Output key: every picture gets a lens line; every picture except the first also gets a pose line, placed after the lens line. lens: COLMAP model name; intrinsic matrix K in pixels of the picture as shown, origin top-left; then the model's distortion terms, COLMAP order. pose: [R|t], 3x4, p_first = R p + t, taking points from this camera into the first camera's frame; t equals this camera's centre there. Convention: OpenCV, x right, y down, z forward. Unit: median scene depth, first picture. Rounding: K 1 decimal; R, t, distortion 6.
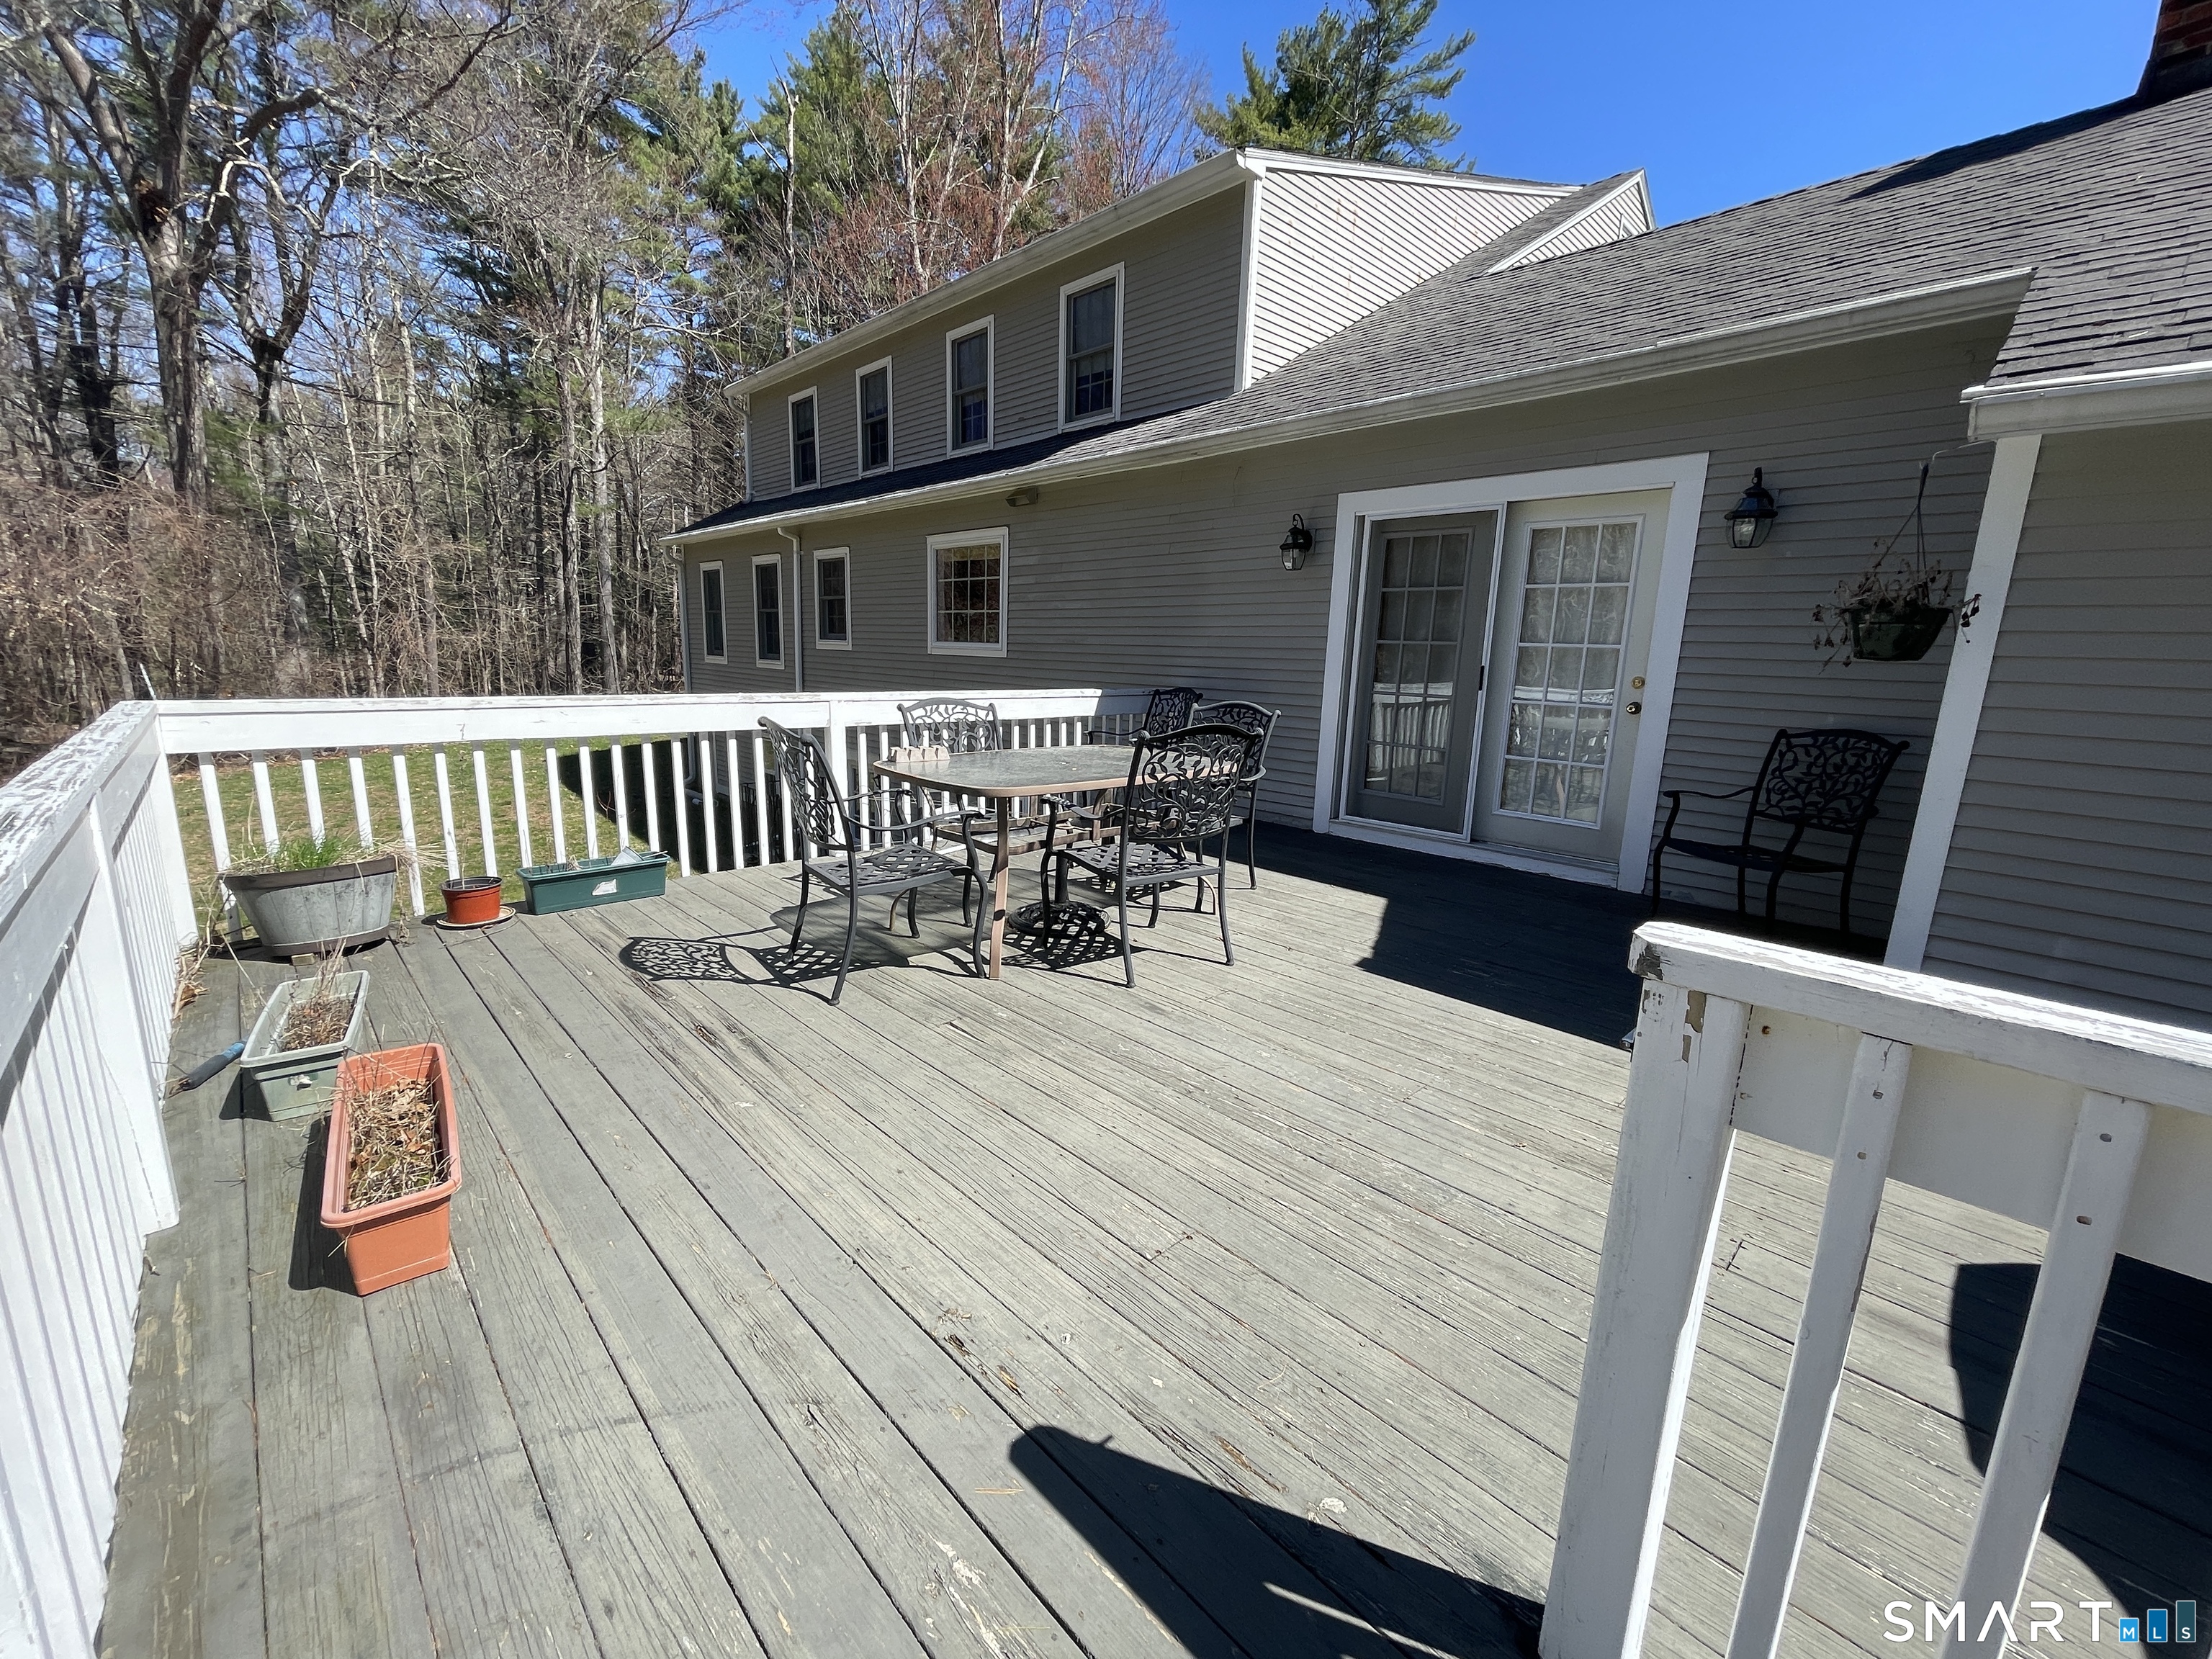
lens RADIAL K [[896.4, 0, 1096.5], [0, 896.4, 824.7], [0, 0, 1]] dist [-0.000734, -0.002851]
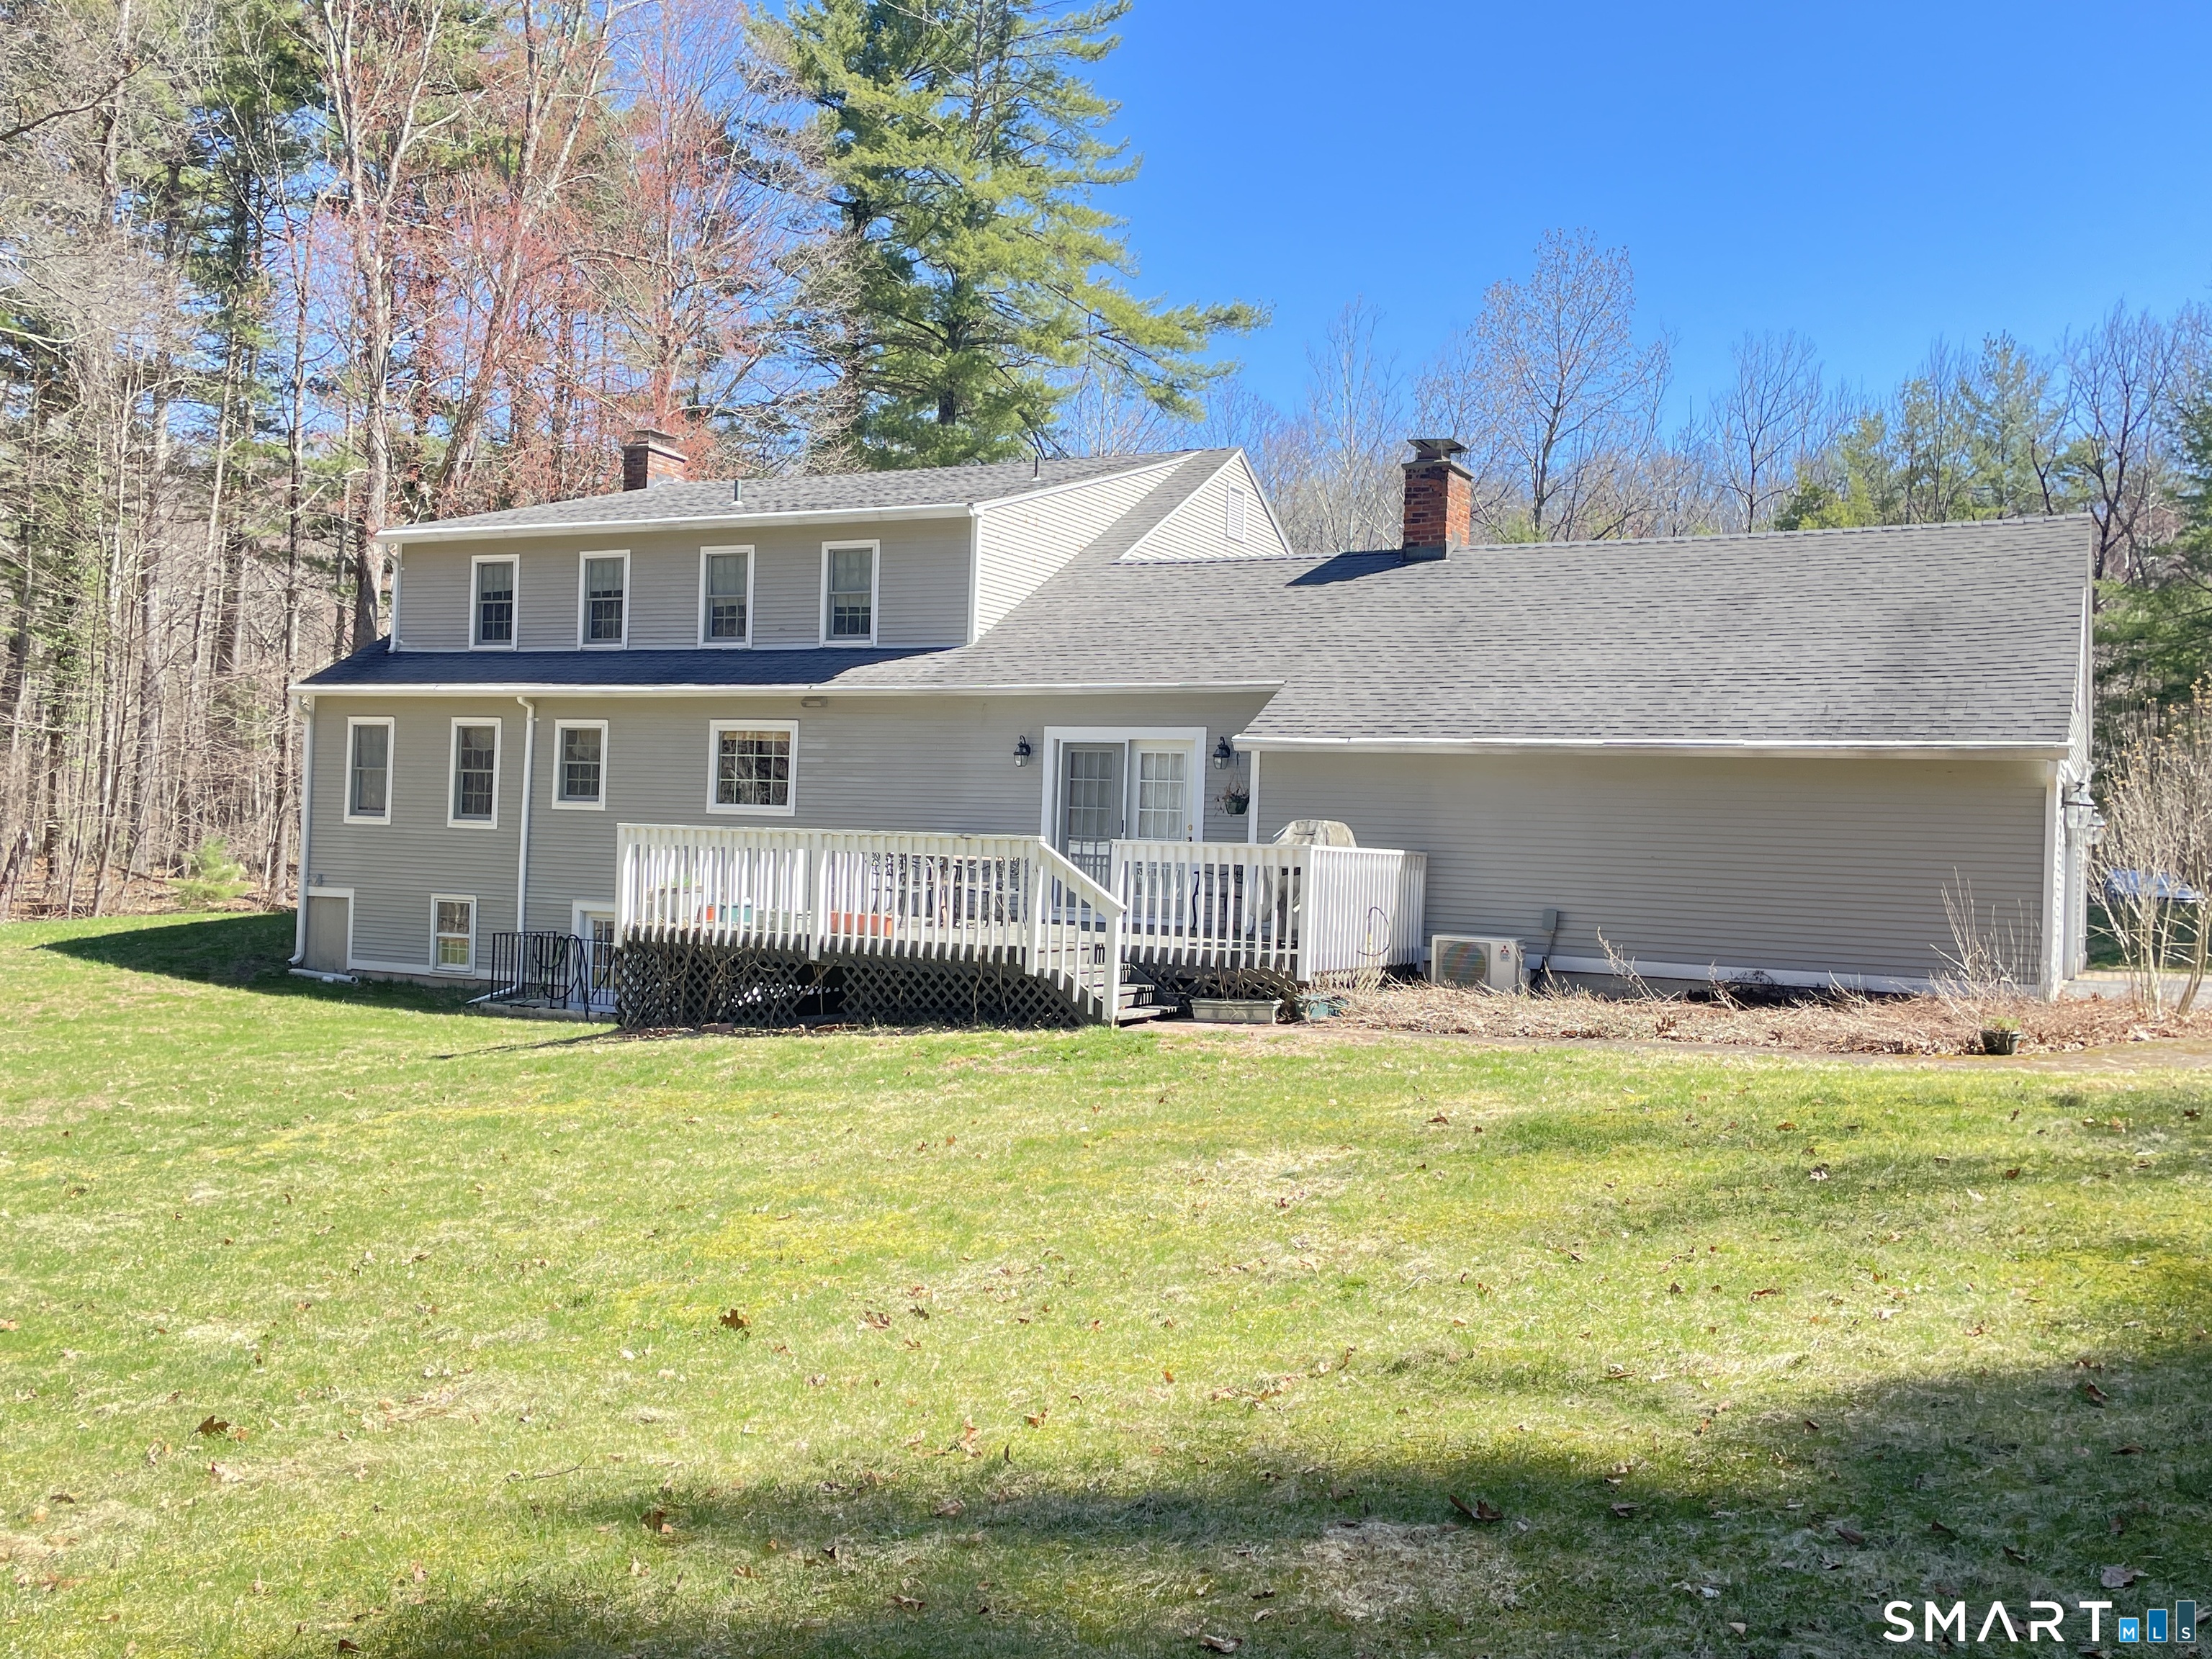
lens RADIAL K [[1935.4, 0, 1106.3], [0, 1935.4, 827.7], [0, 0, 1]] dist [-0.000207, -0.000001]
pose [[0.943691, 0.009310, 0.330698, -0.613253], [0.054388, 0.981637, -0.182839, 0.374558], [-0.326327, 0.190530, 0.925856, -1.778812]]
